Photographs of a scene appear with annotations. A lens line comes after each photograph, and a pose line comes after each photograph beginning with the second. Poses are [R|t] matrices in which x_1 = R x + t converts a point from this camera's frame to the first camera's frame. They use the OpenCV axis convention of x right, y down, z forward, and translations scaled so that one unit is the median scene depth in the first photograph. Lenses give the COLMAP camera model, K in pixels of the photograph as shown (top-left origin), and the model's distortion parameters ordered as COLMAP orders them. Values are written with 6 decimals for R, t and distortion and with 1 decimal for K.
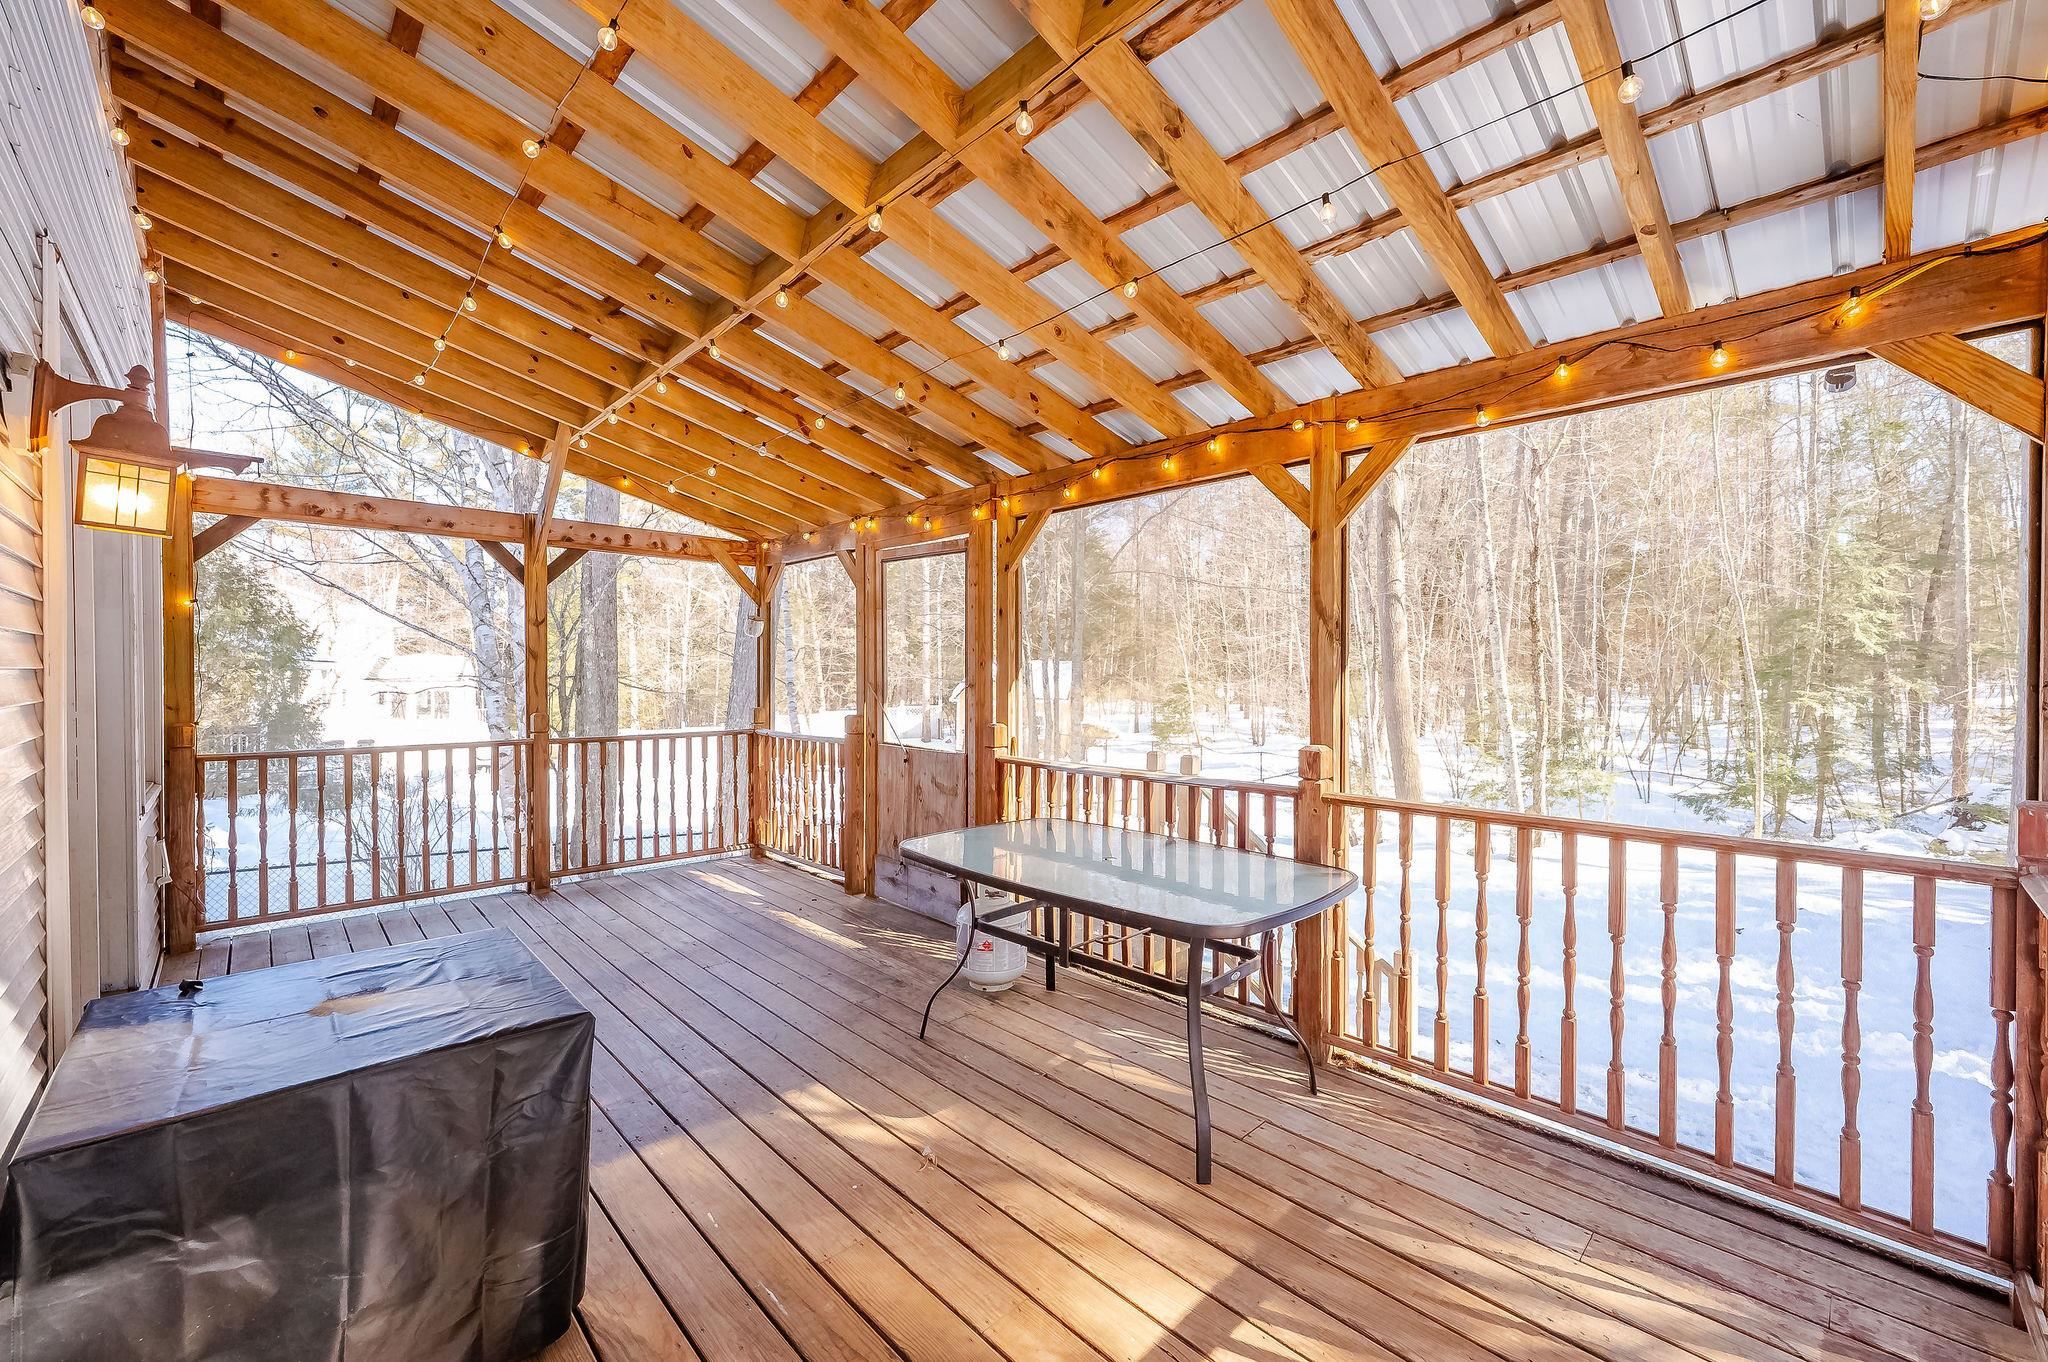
lens RADIAL K [[829.4, 0, 1024.0], [0, 829.4, 681.0], [0, 0, 1]] dist [-0.042172, 0.000046]
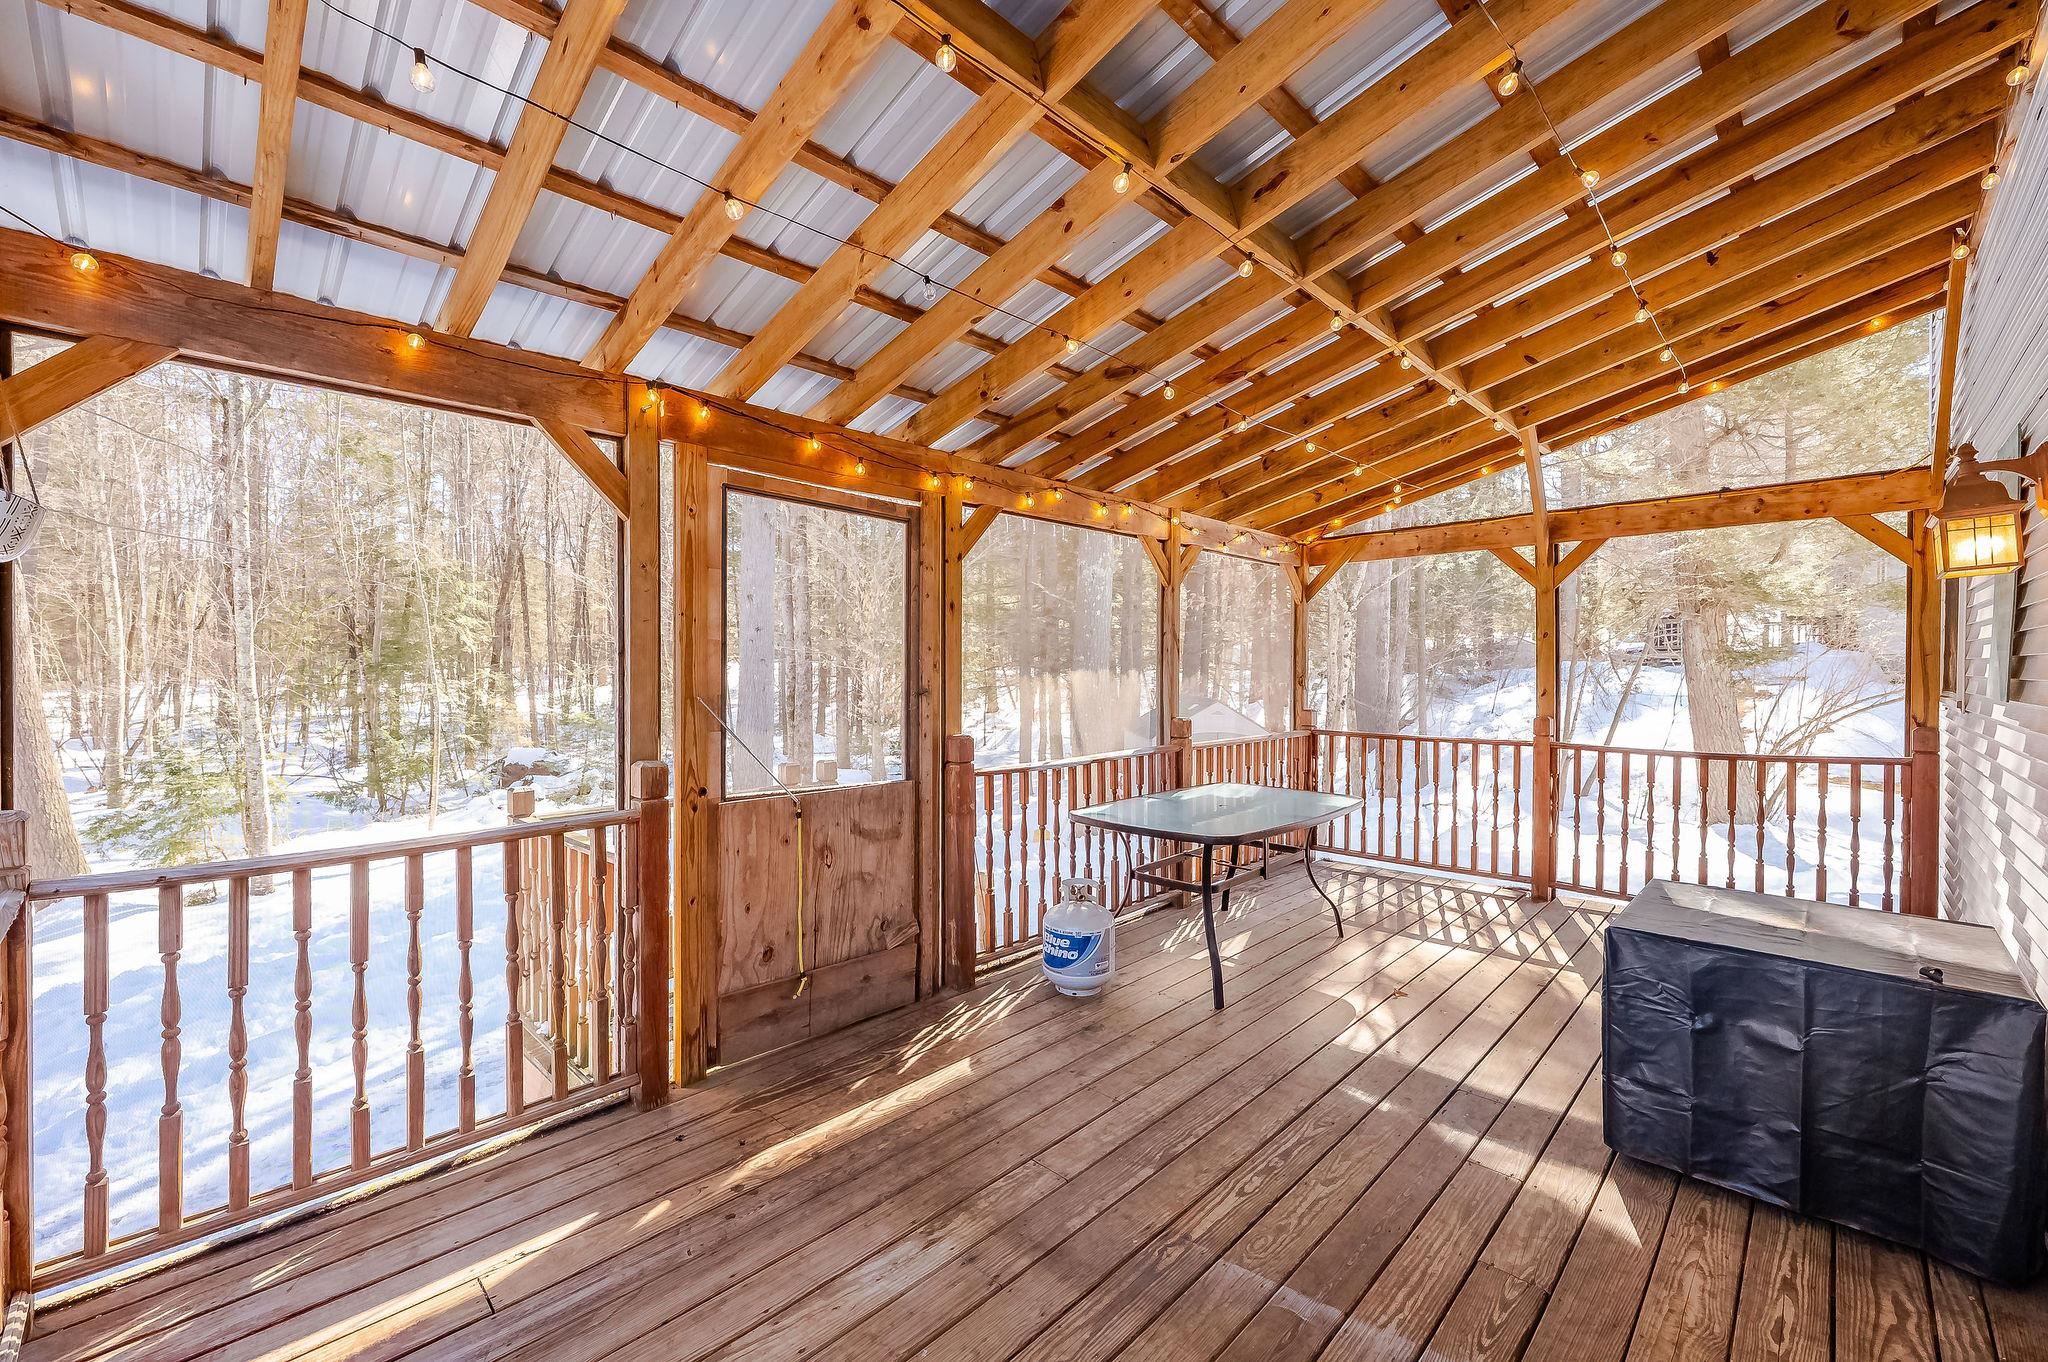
lens RADIAL K [[821.6, 0, 1021.8], [0, 821.6, 679.0], [0, 0, 1]] dist [-0.001436, -0.000407]
pose [[-0.032972, -0.005120, 0.999443, -0.876425], [0.020921, 0.999764, 0.005812, -0.009841], [-0.999237, 0.021101, -0.032857, 0.941543]]
